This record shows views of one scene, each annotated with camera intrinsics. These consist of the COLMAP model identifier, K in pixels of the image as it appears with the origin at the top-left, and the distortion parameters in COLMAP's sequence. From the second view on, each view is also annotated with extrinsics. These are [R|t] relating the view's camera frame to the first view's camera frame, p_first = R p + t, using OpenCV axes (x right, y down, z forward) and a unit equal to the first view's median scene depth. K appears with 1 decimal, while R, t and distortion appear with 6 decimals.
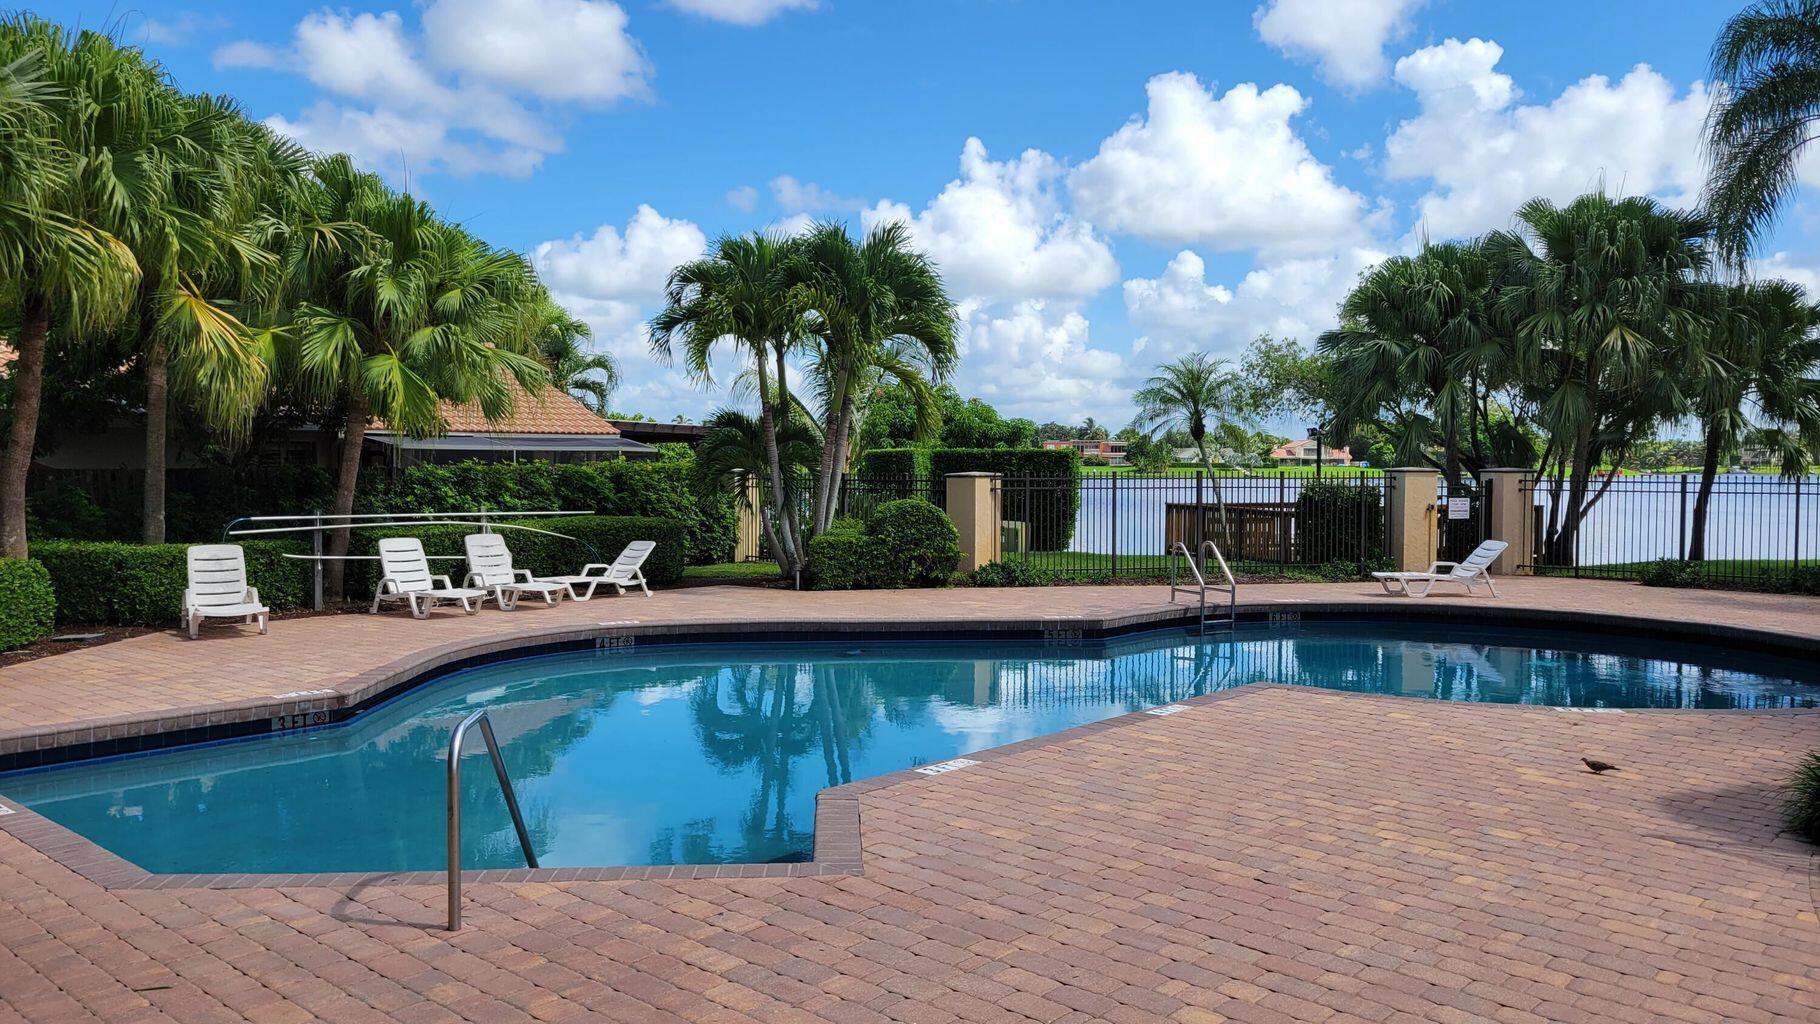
lens RADIAL K [[1361.3, 0, 902.1], [0, 1361.3, 502.5], [0, 0, 1]] dist [0.039521, -0.021532]
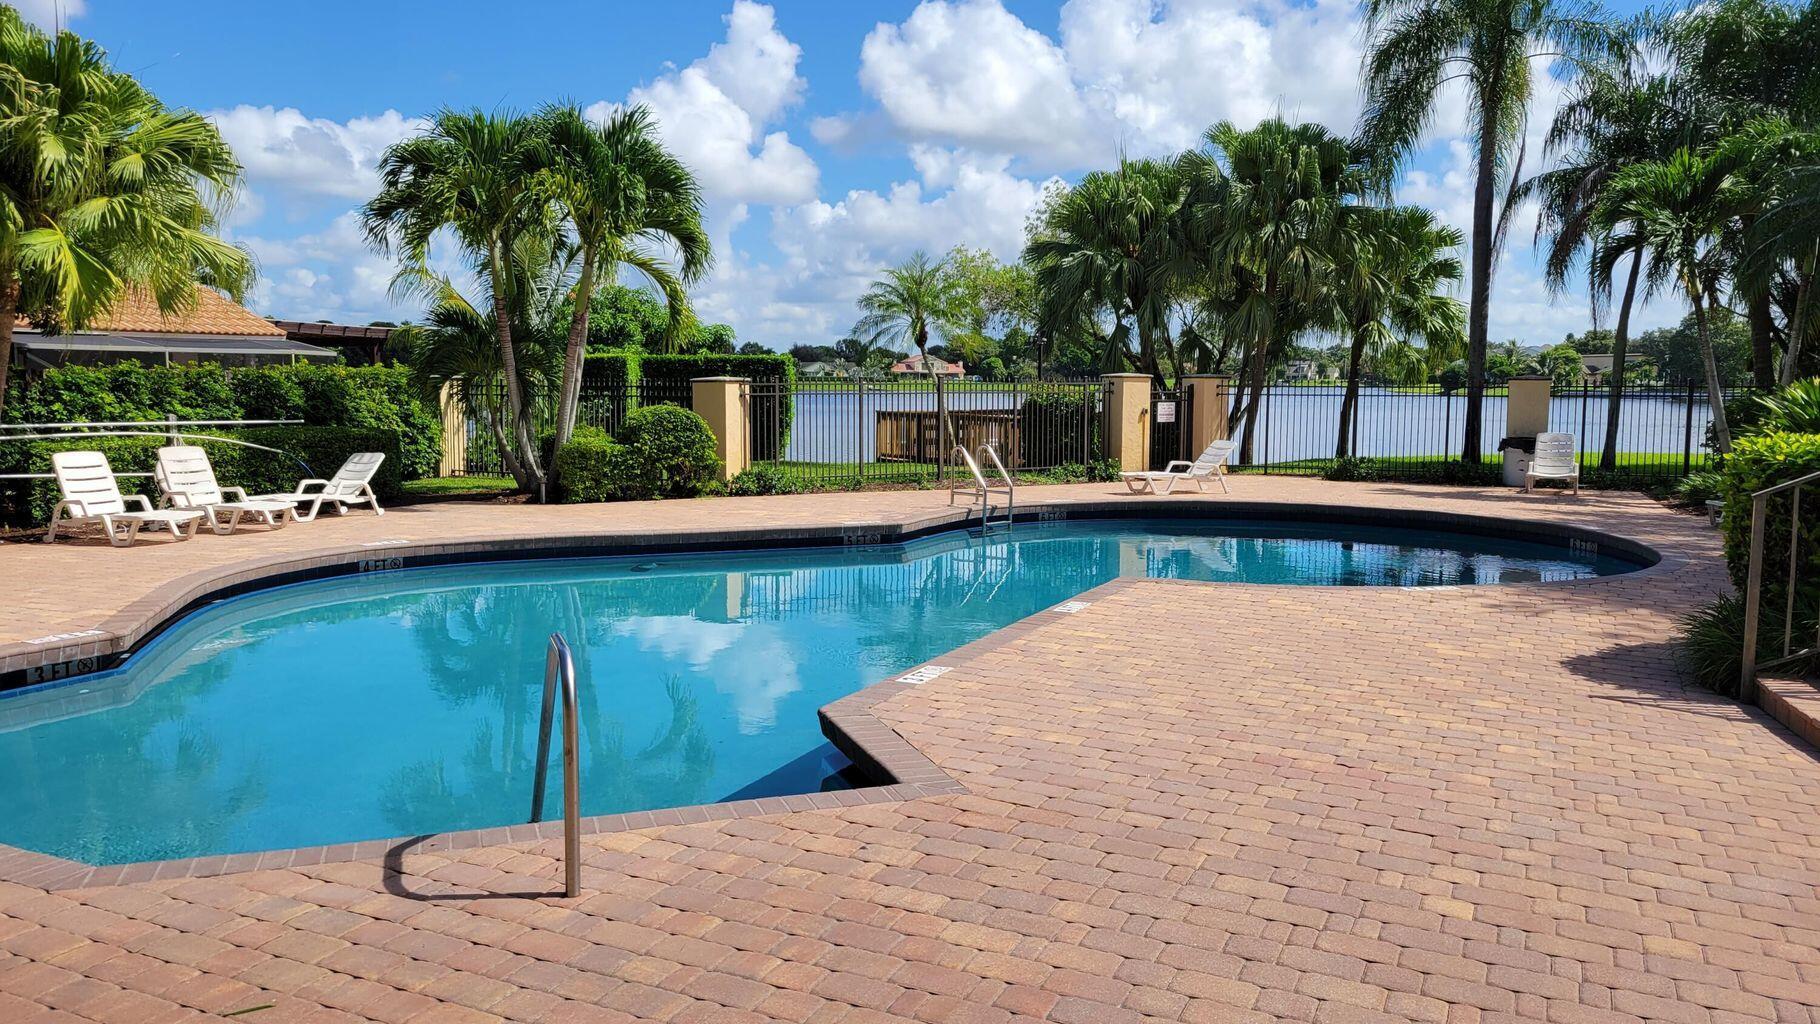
lens RADIAL K [[1361.3, 0, 902.1], [0, 1361.3, 502.5], [0, 0, 1]] dist [0.039521, -0.021532]
pose [[0.961894, -0.024802, 0.272295, -0.103562], [0.007738, 0.997948, 0.063562, 0.006779], [-0.273313, -0.059033, 0.960112, 0.048268]]
